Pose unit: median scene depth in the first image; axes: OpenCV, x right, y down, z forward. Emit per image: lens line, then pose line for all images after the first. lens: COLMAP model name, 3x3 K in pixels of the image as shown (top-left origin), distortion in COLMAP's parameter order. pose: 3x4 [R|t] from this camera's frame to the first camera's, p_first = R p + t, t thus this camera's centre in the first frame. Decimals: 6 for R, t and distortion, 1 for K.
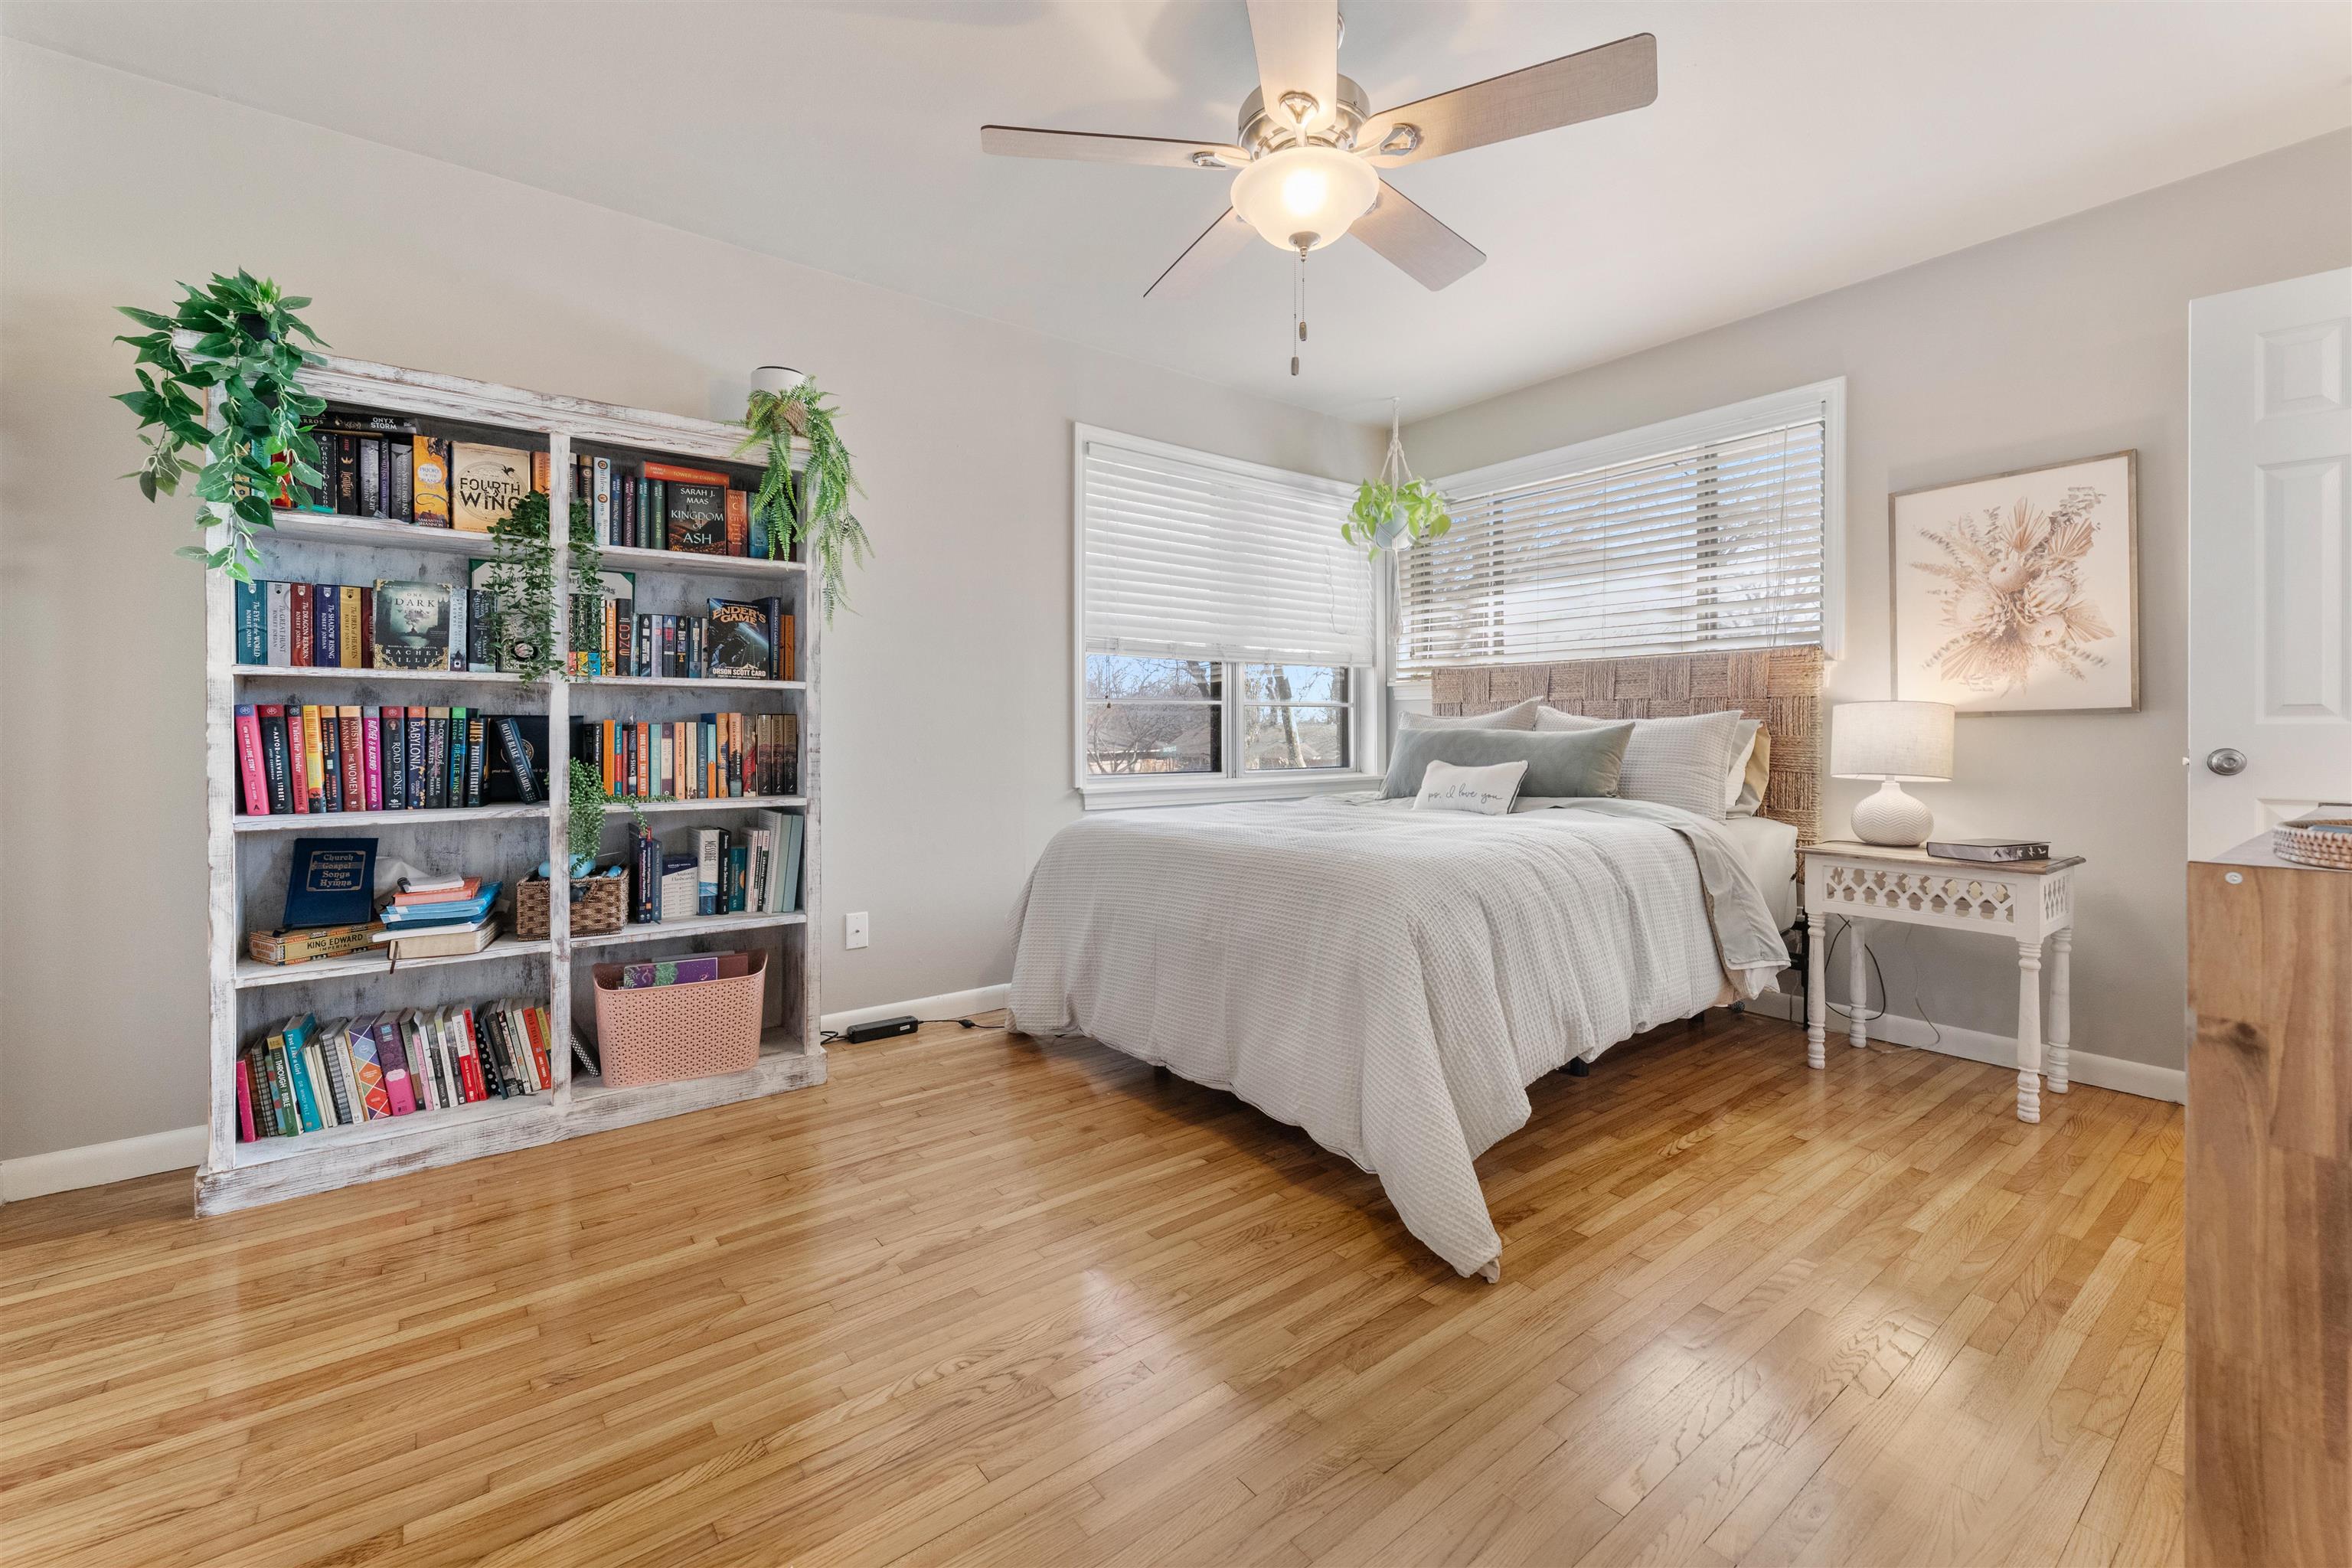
lens RADIAL K [[967.4, 0, 1166.0], [0, 967.4, 731.6], [0, 0, 1]] dist [0.000718, 0.000006]
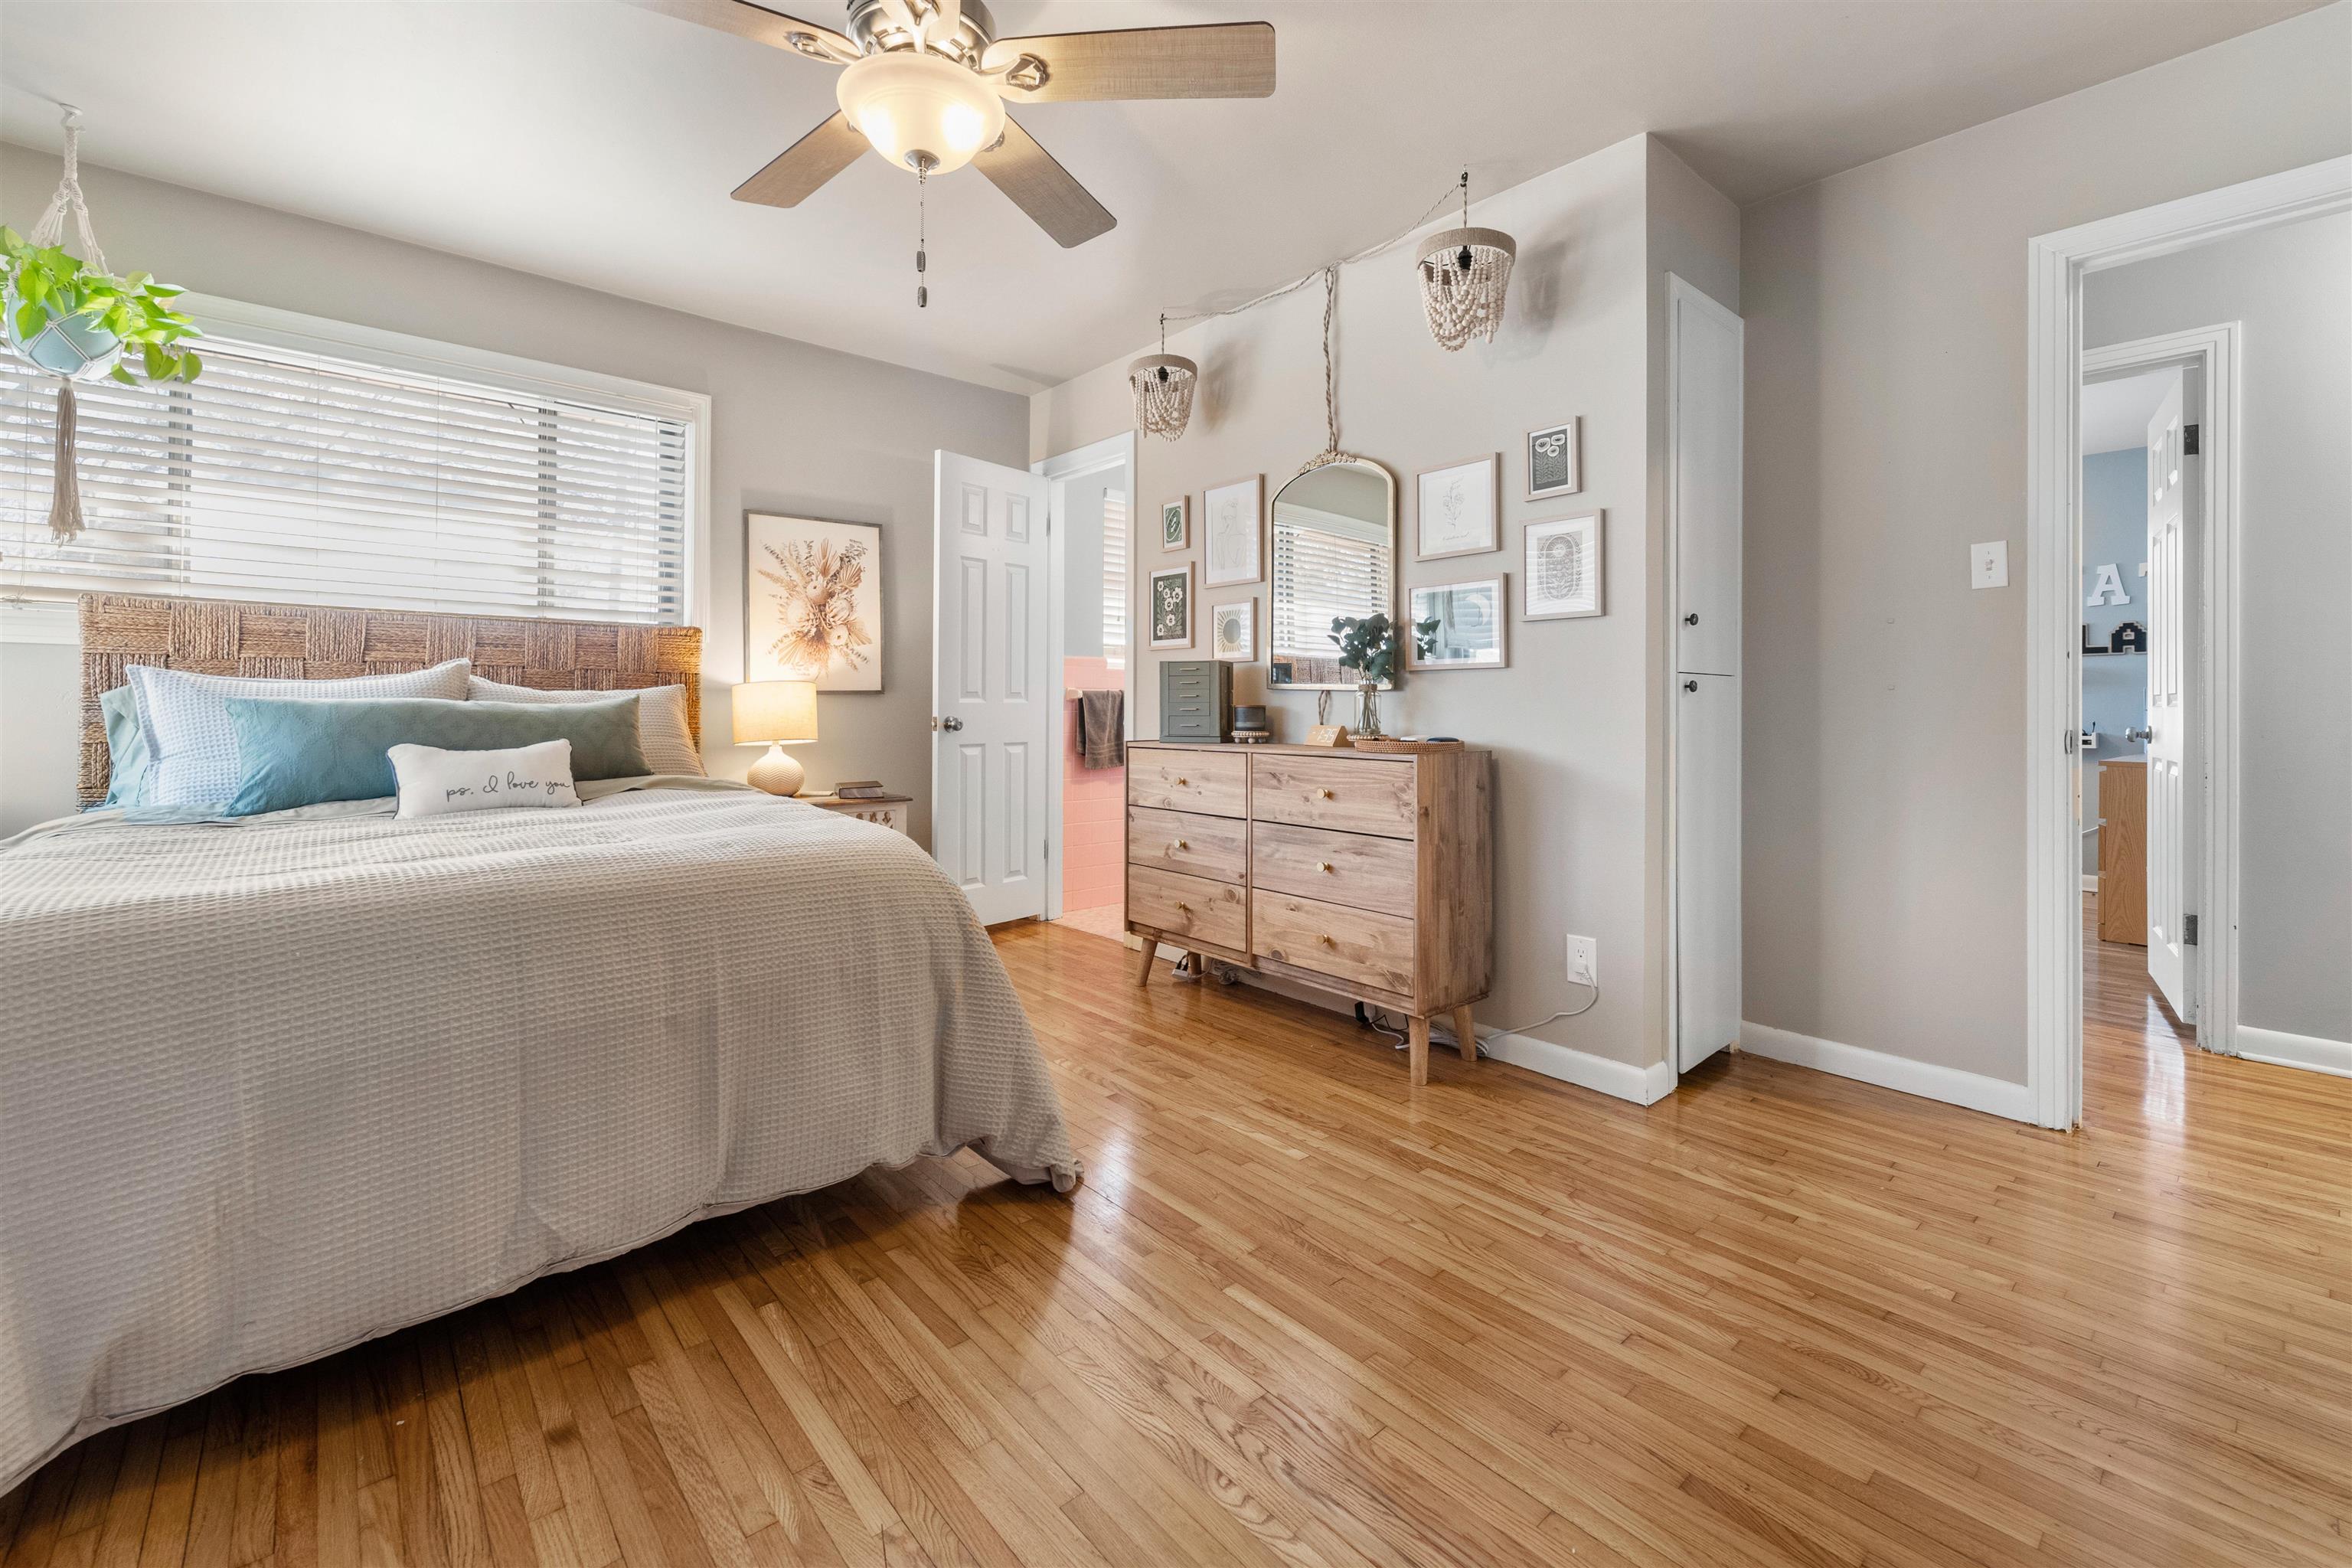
lens RADIAL K [[974.7, 0, 1173.2], [0, 974.7, 700.7], [0, 0, 1]] dist [-0.000629, -0.000110]
pose [[-0.066265, 0.006100, 0.997783, -0.560945], [-0.006262, 0.999959, -0.006529, -0.000880], [-0.997782, -0.006680, -0.066224, 0.598507]]
